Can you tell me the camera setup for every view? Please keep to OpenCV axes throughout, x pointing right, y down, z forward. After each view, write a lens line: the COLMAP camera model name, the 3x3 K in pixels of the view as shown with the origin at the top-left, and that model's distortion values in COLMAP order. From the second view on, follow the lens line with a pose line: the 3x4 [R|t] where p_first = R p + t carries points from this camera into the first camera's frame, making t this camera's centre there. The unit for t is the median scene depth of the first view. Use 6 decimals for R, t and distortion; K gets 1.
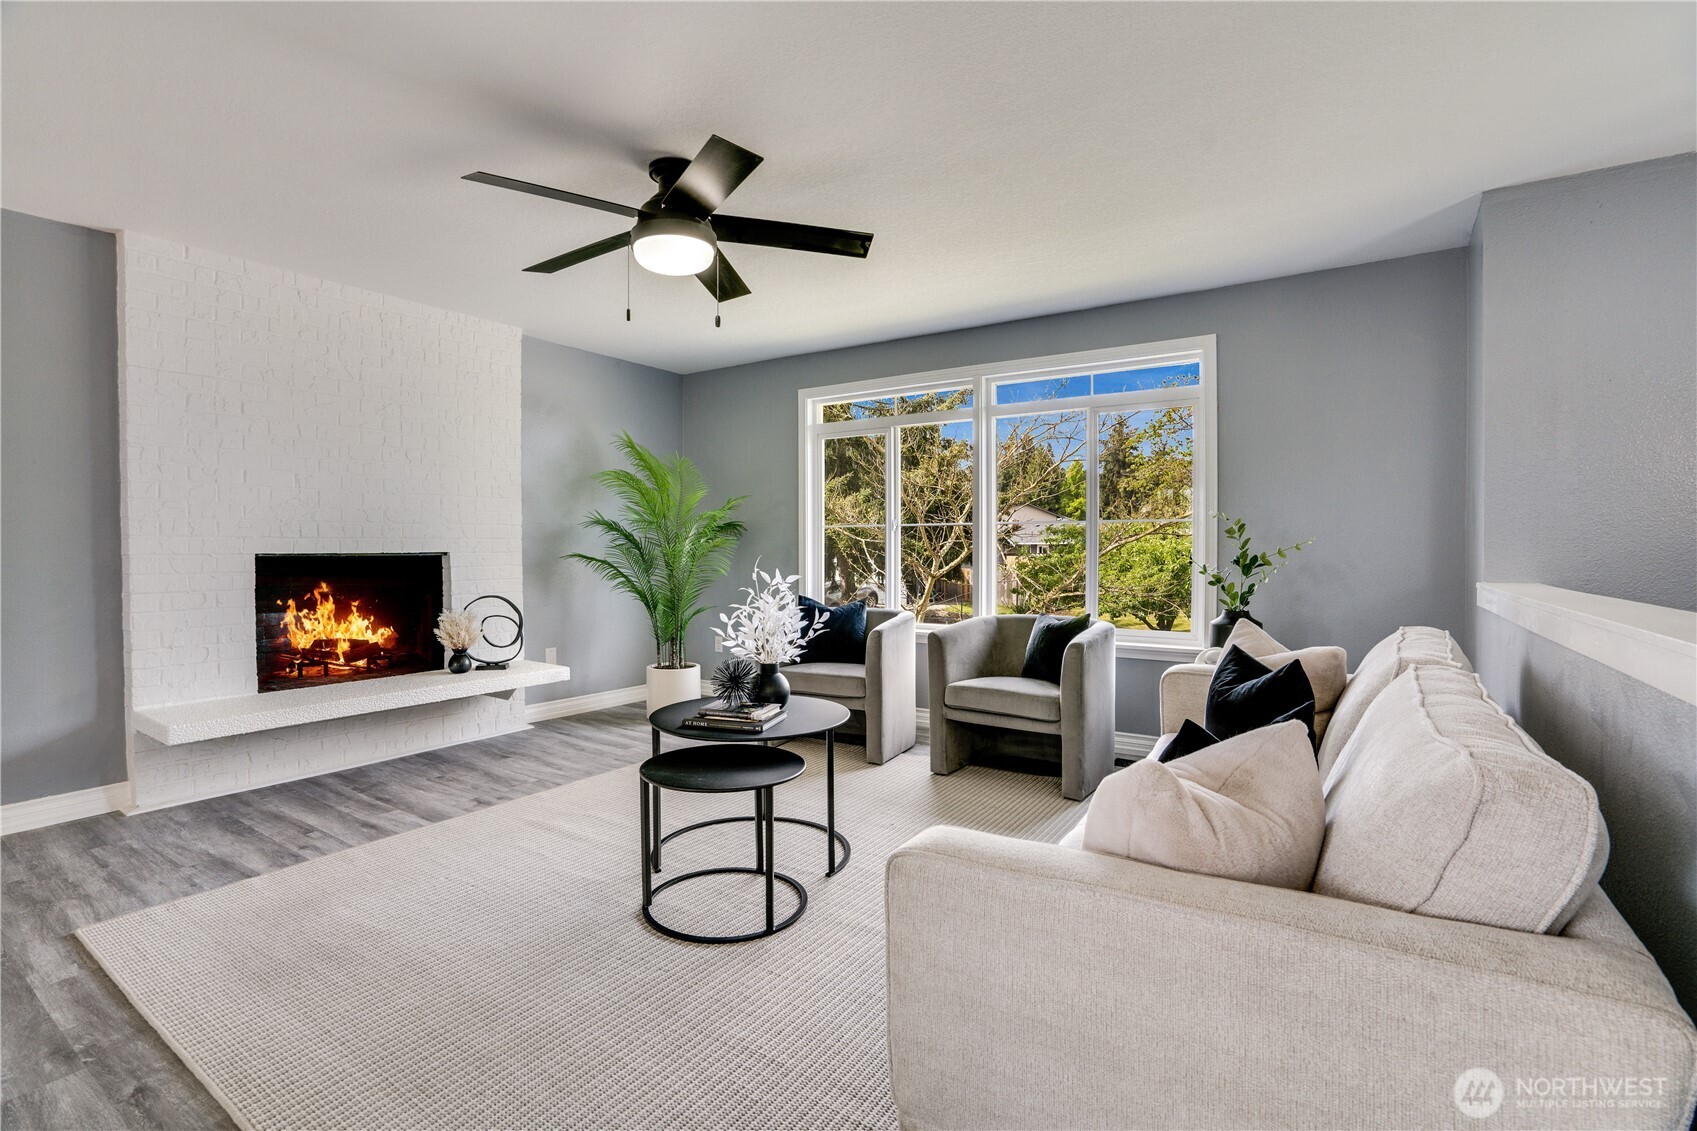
lens RADIAL K [[785.9, 0, 833.8], [0, 785.9, 565.1], [0, 0, 1]] dist [-0.059801, 0.022791]
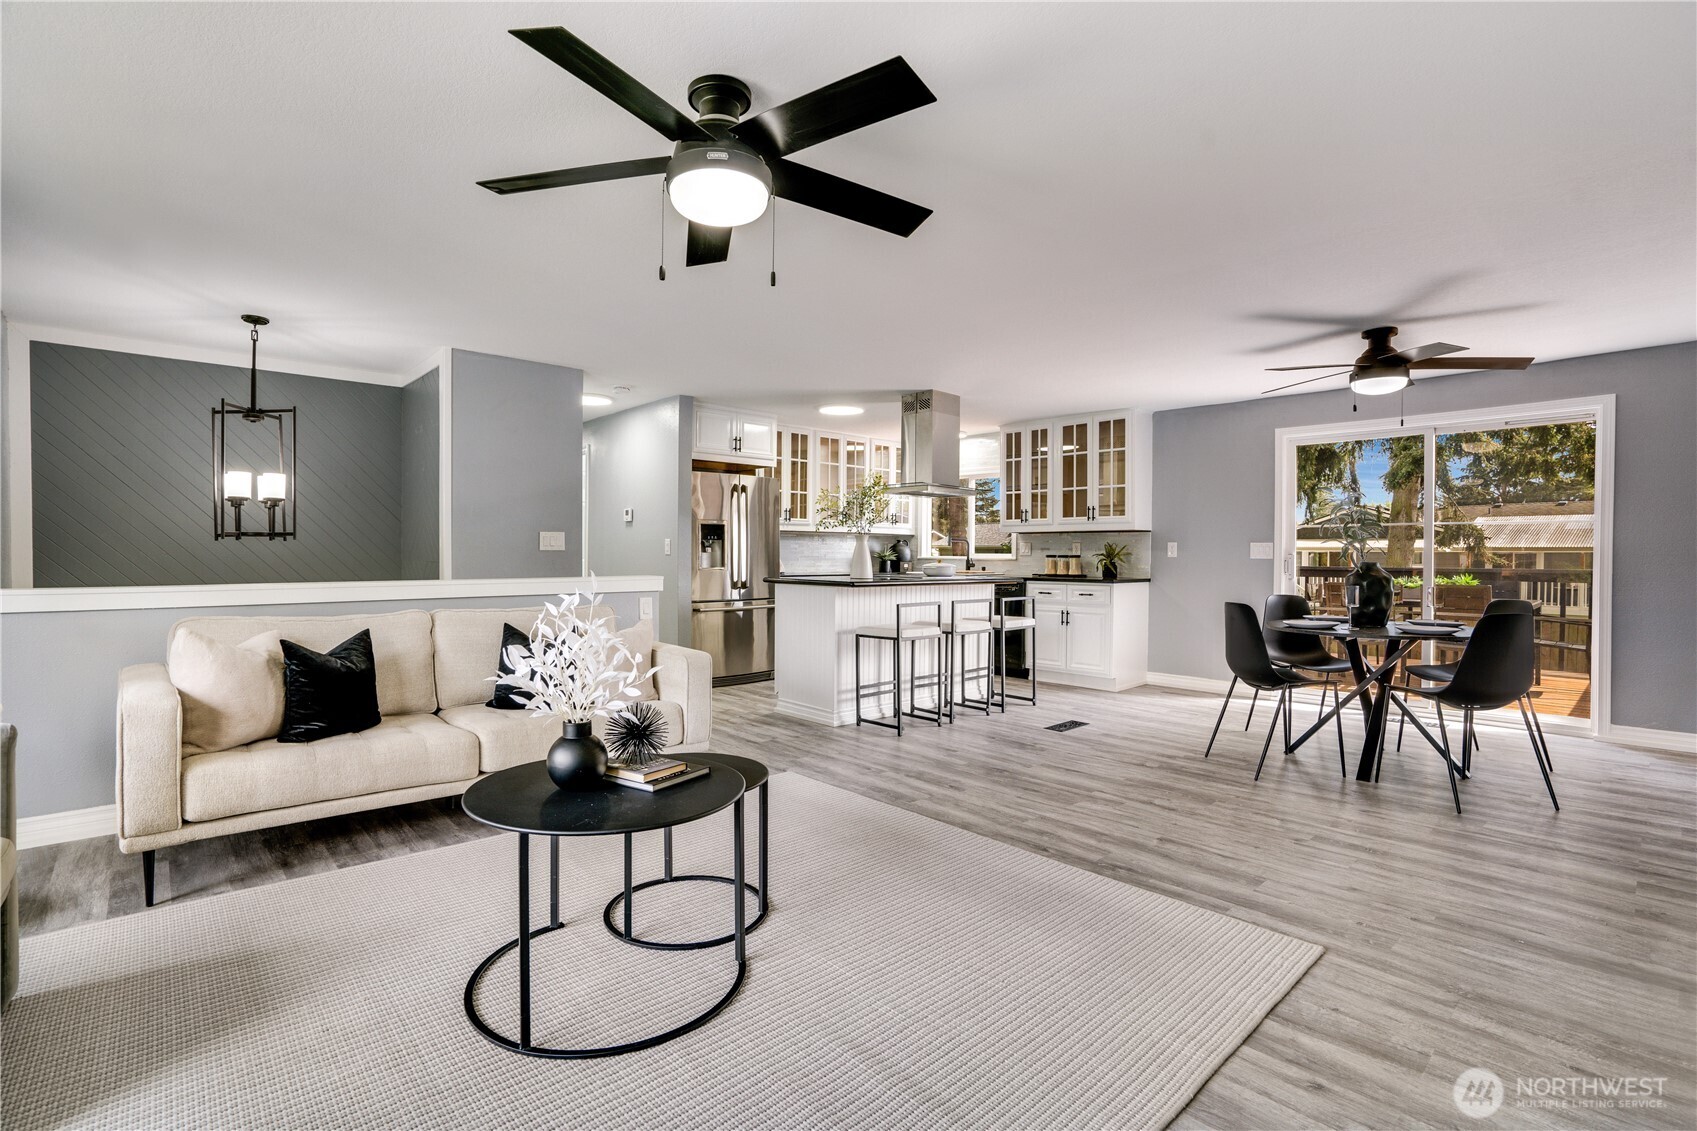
lens RADIAL K [[785.9, 0, 833.8], [0, 785.9, 565.1], [0, 0, 1]] dist [-0.059801, 0.022791]
pose [[-0.971234, -0.007289, 0.238017, -0.392981], [0.001500, 0.999324, 0.036723, -0.035421], [-0.238124, 0.036024, -0.970566, 1.345756]]
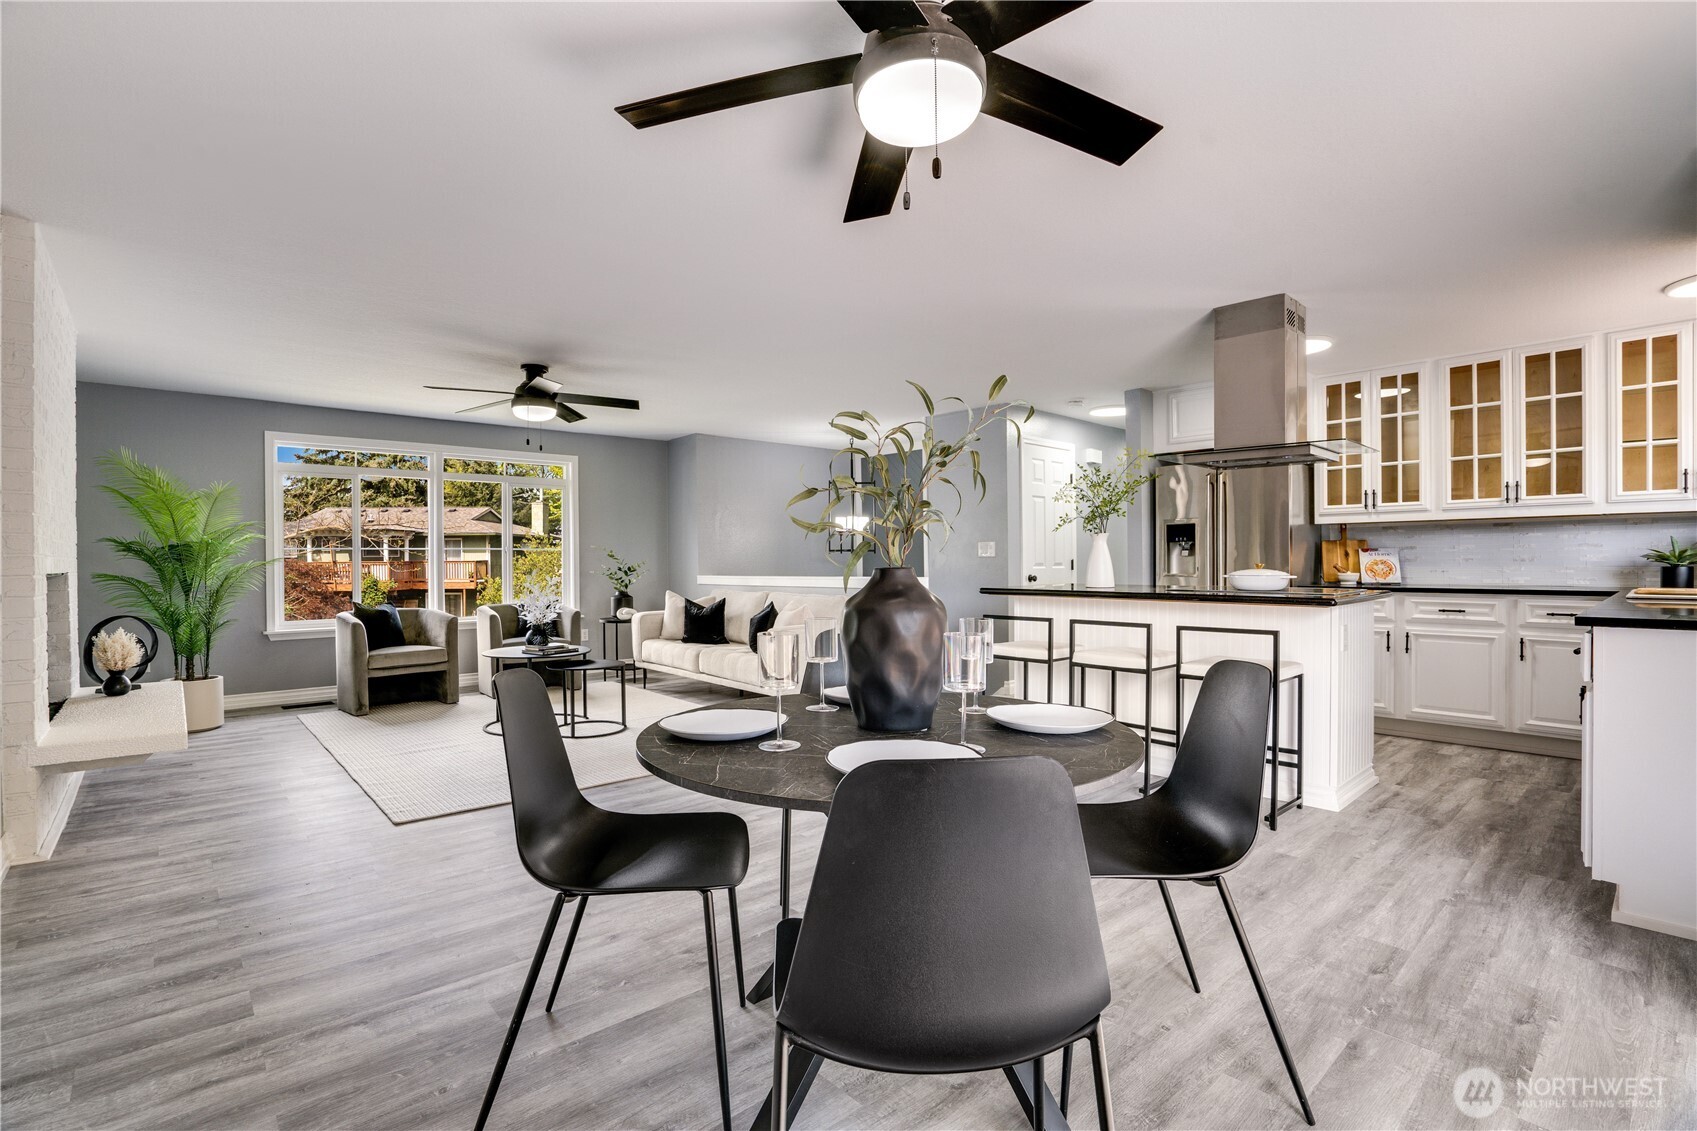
lens RADIAL K [[785.9, 0, 833.8], [0, 785.9, 565.1], [0, 0, 1]] dist [-0.059801, 0.022791]
pose [[0.249094, -0.004652, 0.968468, -1.435821], [0.029187, 0.999570, -0.002706, 0.005534], [-0.968039, 0.028941, 0.249123, -0.141274]]
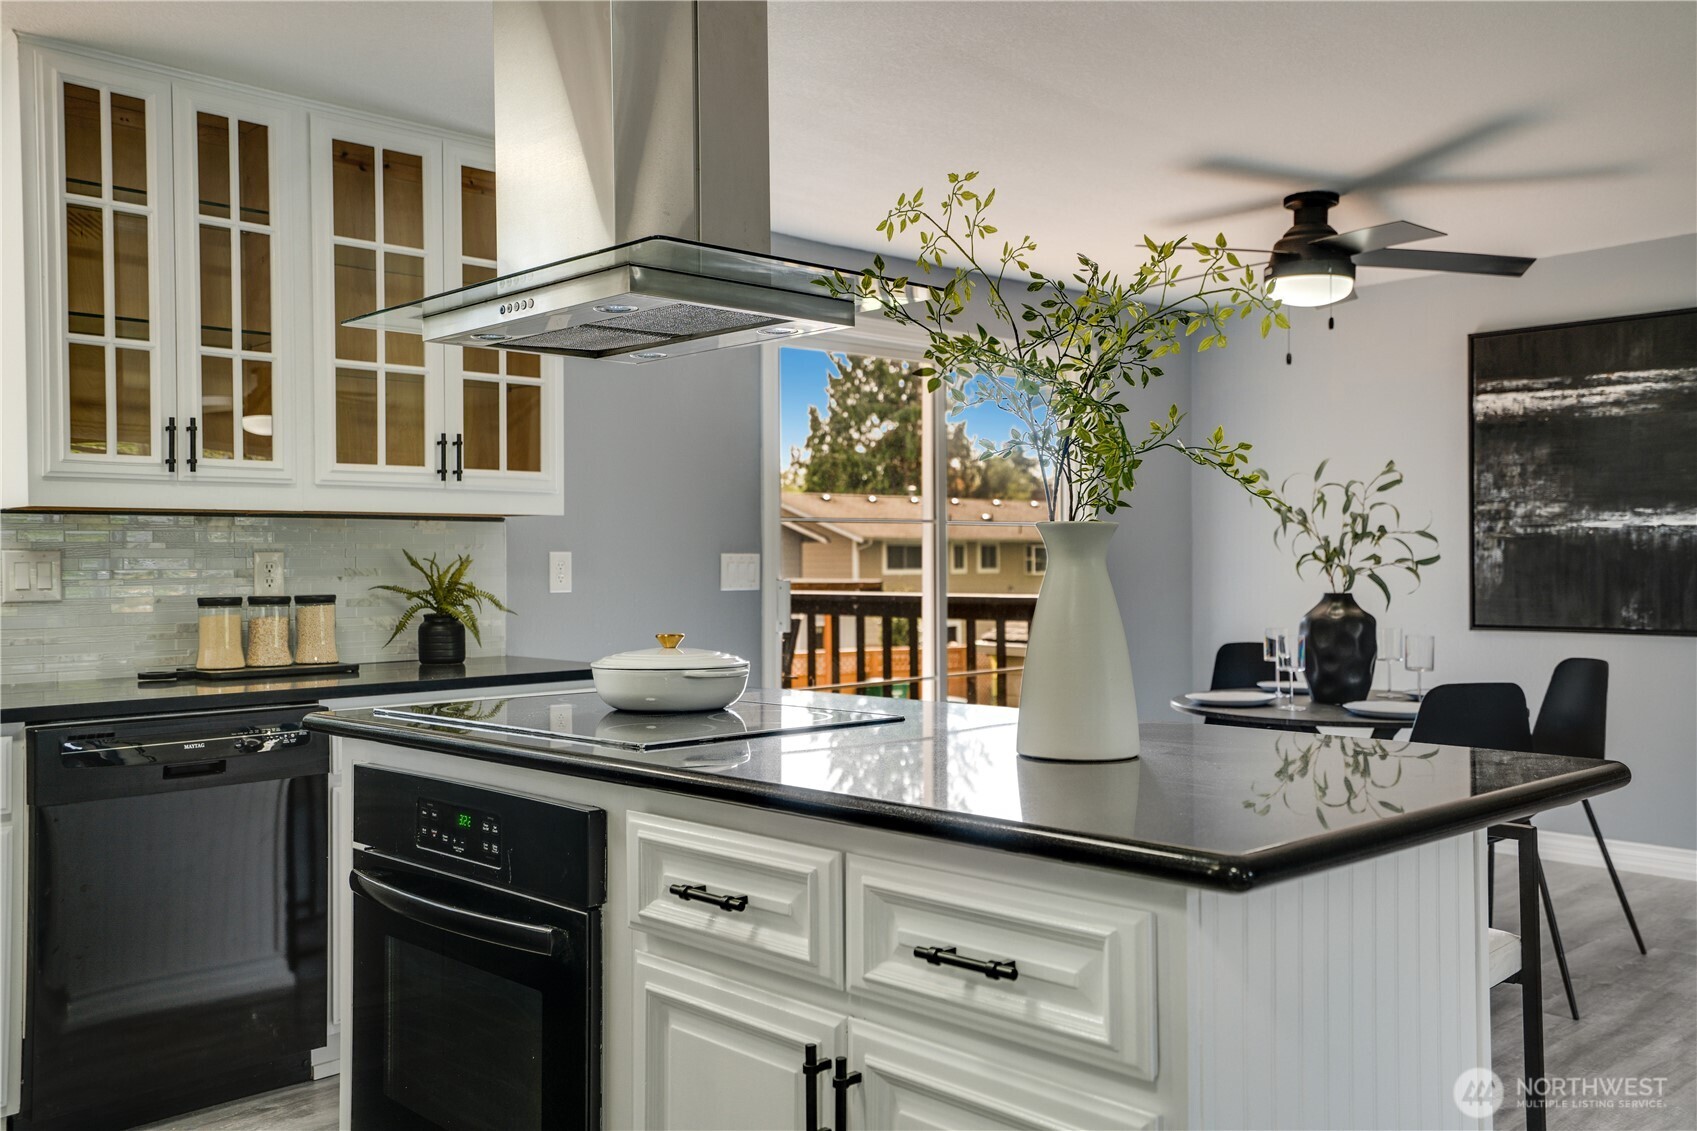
lens RADIAL K [[1465.4, 0, 836.4], [0, 1465.4, 561.8], [0, 0, 1]] dist [0.055545, 0.006731]
pose [[-0.214212, 0.005198, -0.976773, 0.511416], [-0.017483, 0.999805, 0.009155, -0.027302], [0.976631, 0.019038, -0.214079, -0.213055]]
